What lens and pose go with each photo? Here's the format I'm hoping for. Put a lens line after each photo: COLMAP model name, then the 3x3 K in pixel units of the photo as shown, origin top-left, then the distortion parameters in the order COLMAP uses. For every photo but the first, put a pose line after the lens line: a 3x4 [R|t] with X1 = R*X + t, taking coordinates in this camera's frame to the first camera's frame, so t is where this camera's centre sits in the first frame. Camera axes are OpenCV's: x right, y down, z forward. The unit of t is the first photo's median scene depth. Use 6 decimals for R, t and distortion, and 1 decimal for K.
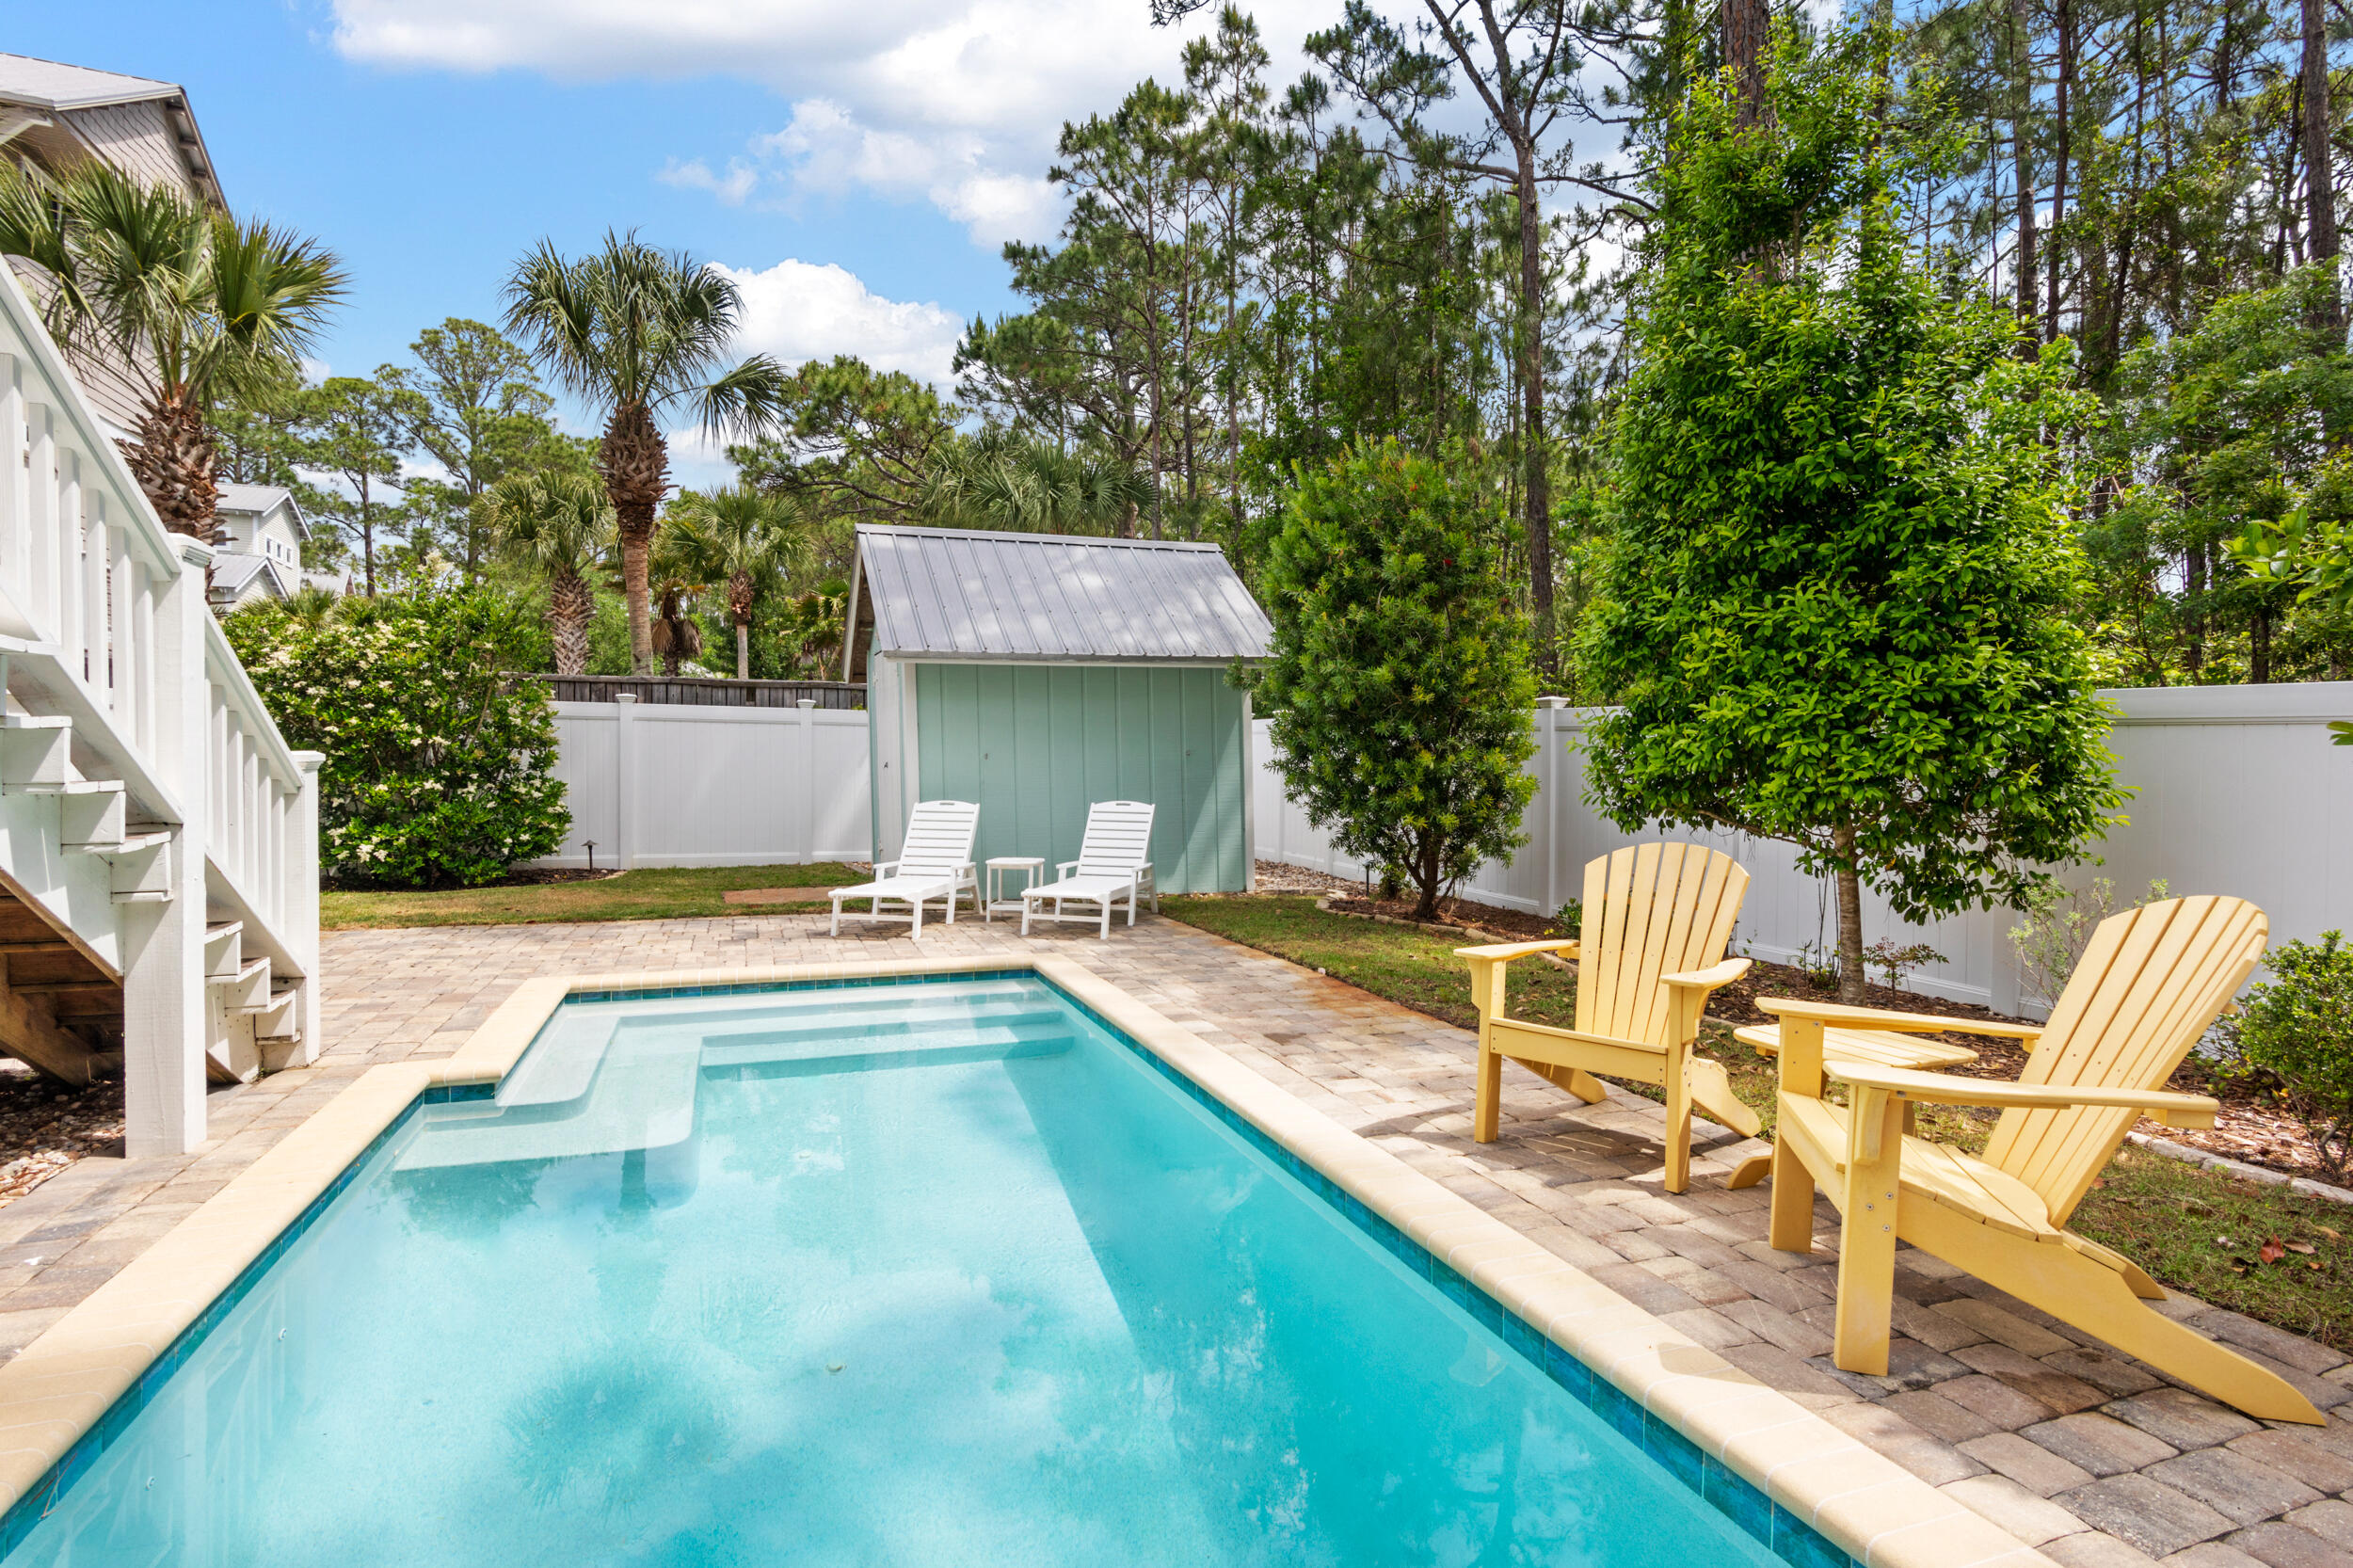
lens RADIAL K [[1150.7, 0, 1179.0], [0, 1150.7, 785.8], [0, 0, 1]] dist [0.000042, -0.001762]
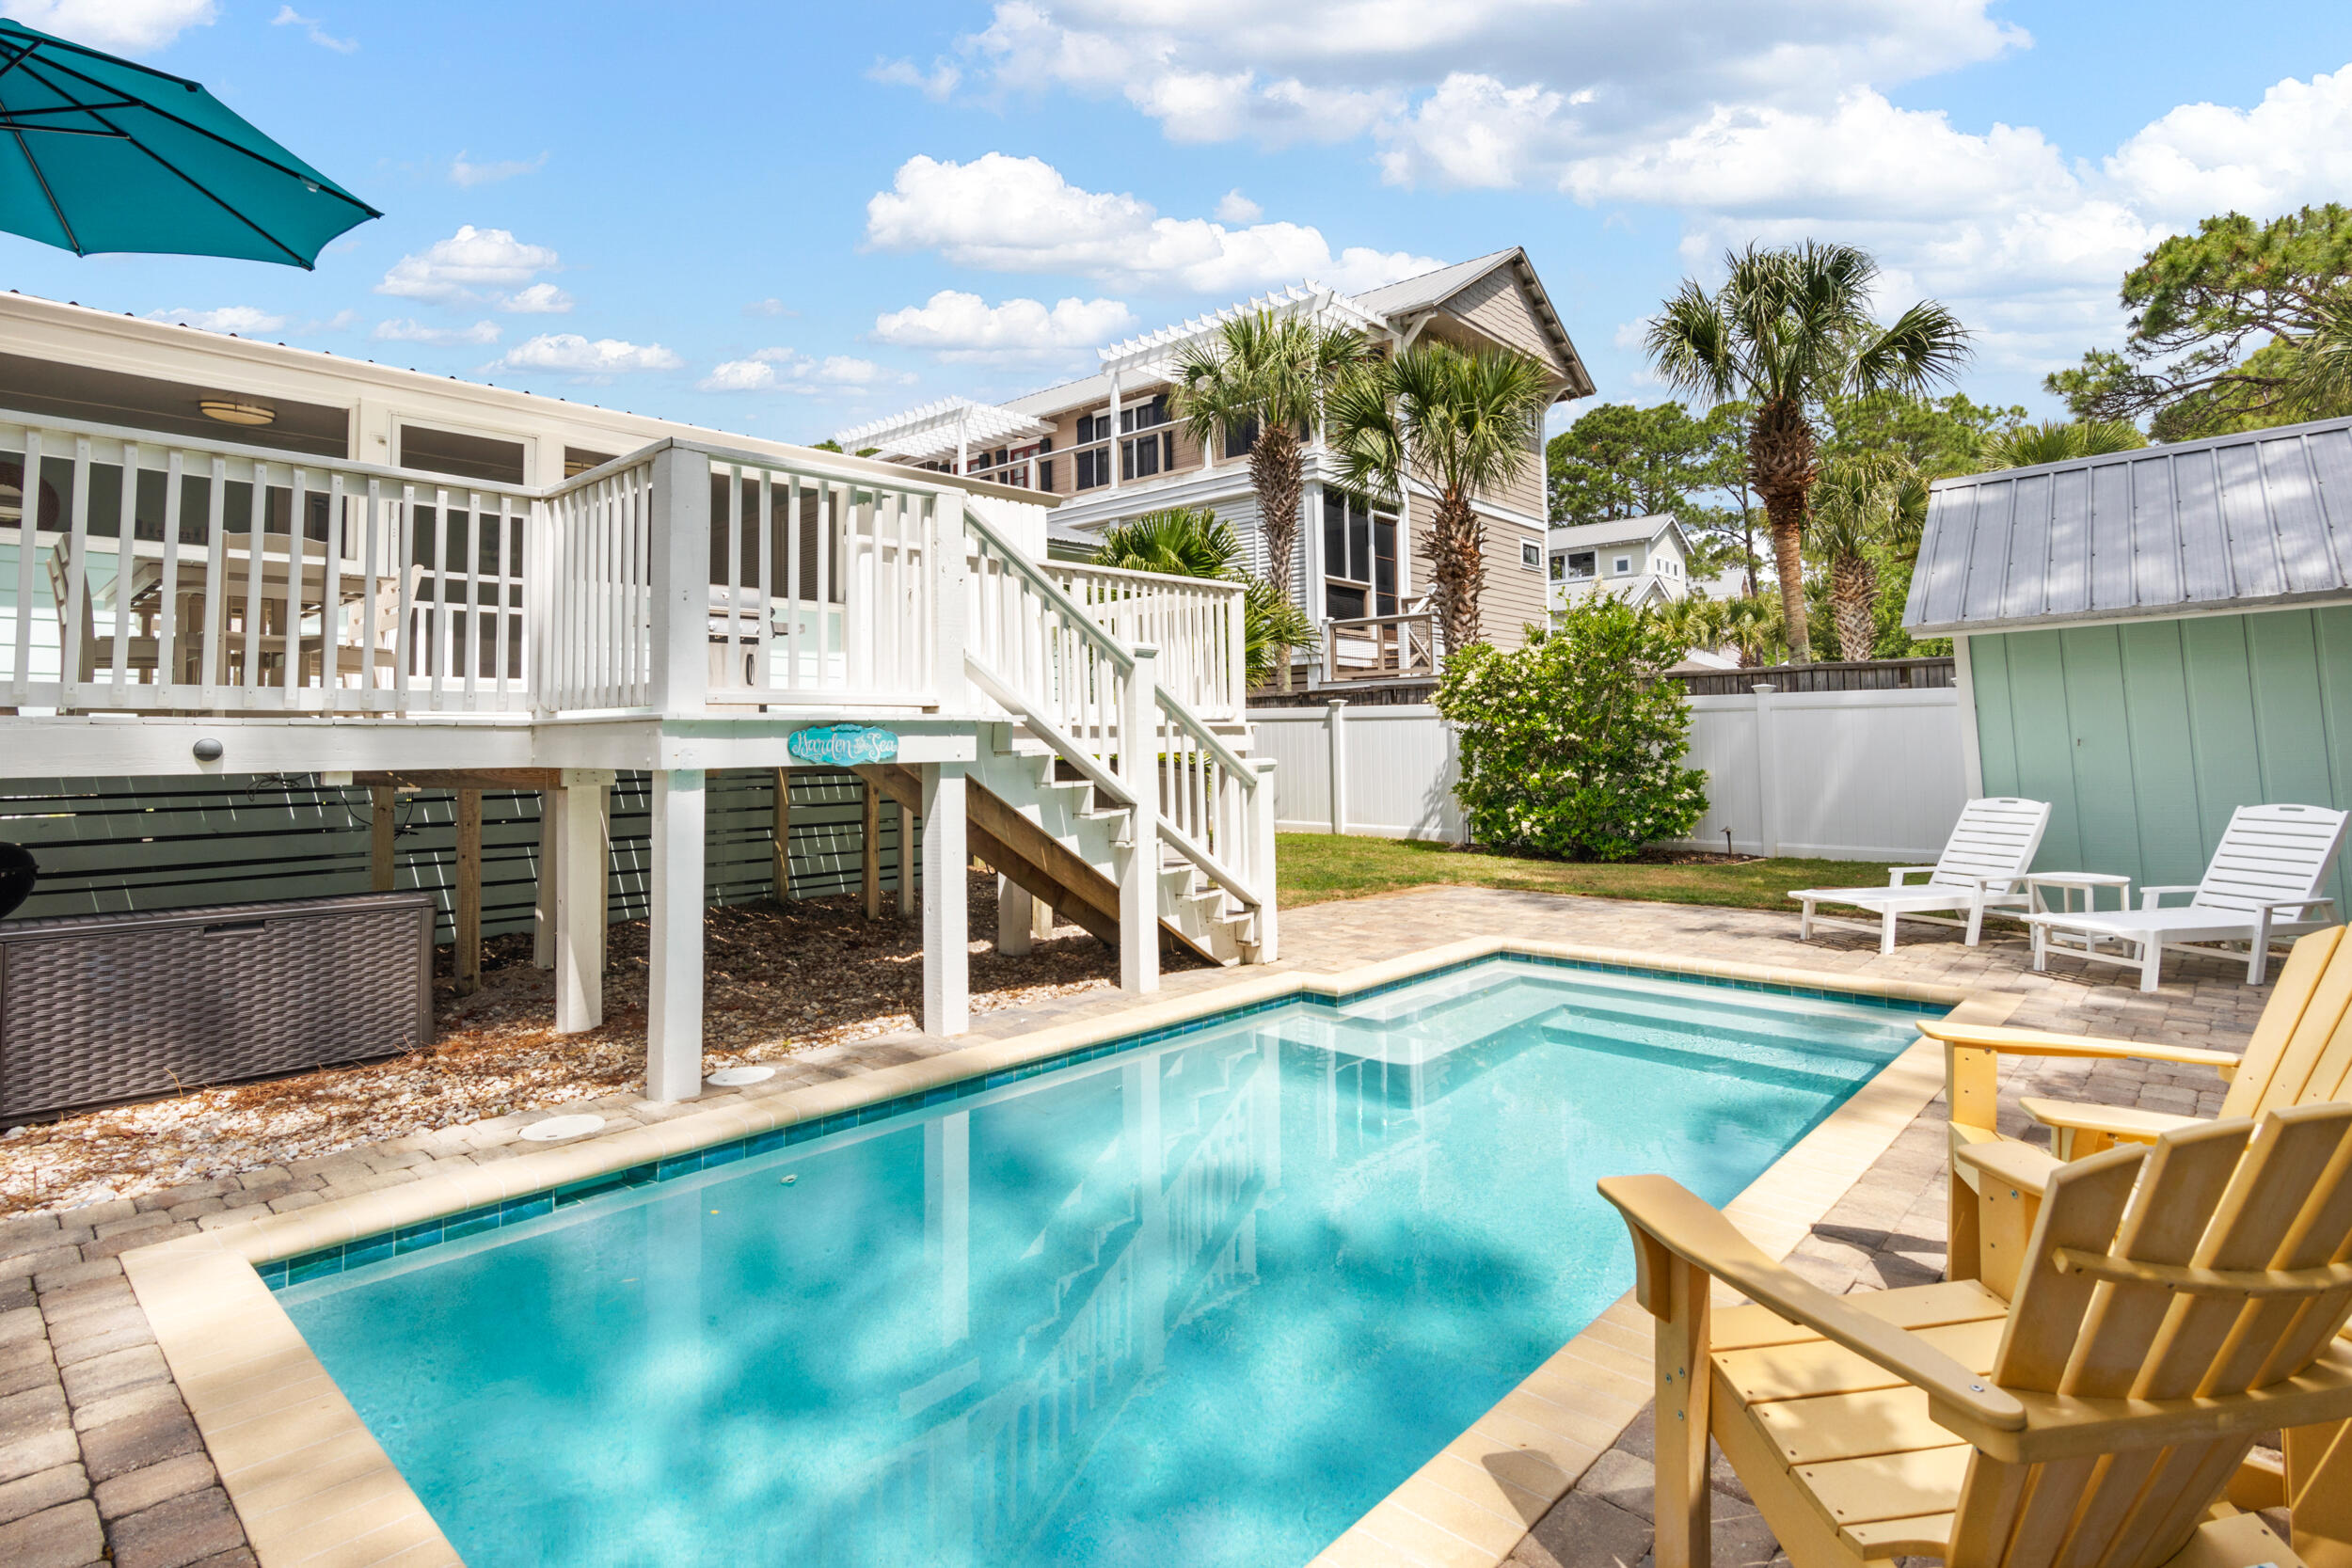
lens RADIAL K [[1180.8, 0, 1178.3], [0, 1180.8, 688.0], [0, 0, 1]] dist [0.001183, 0.000258]
pose [[0.447238, -0.058926, -0.892472, 0.285268], [-0.000127, 0.997823, -0.065945, -0.009160], [0.894415, 0.029607, 0.446257, 0.084624]]
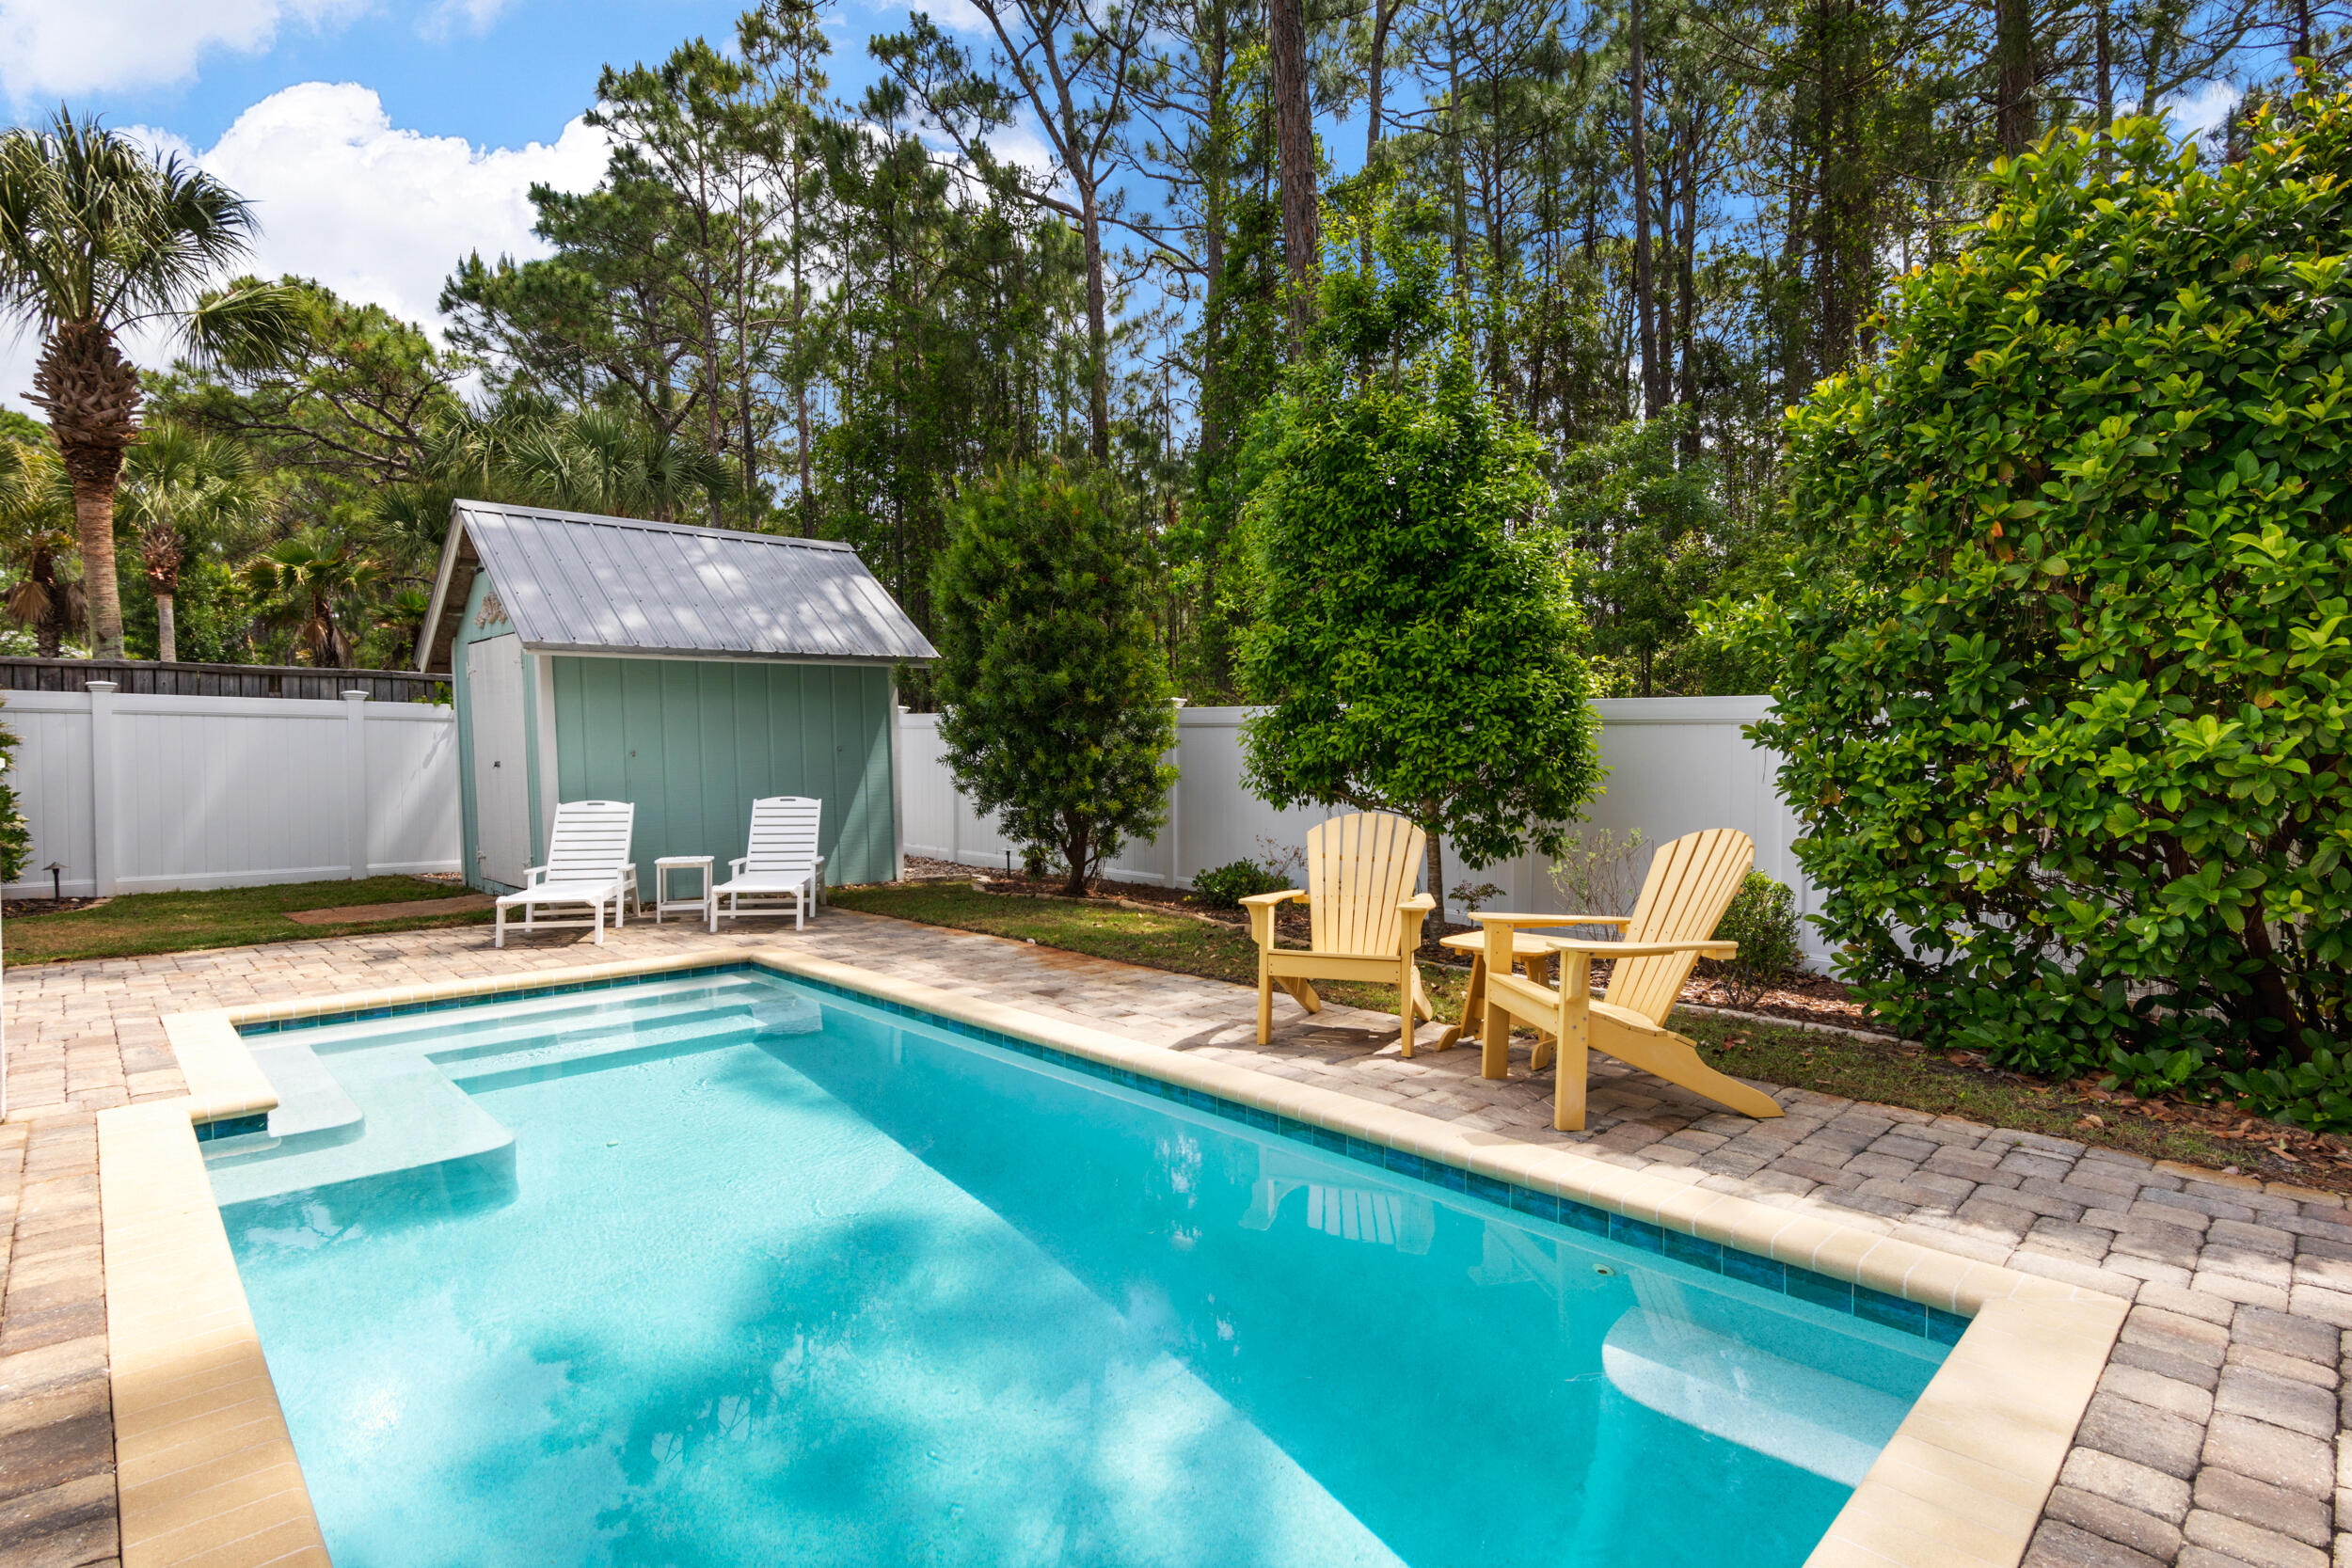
lens RADIAL K [[1144.9, 0, 1180.2], [0, 1144.9, 784.7], [0, 0, 1]] dist [-0.001467, 0.000489]
pose [[0.917164, -0.020328, 0.397991, -0.130630], [0.018159, 0.999793, 0.009218, -0.000066], [-0.398095, -0.001227, 0.917343, -0.061904]]
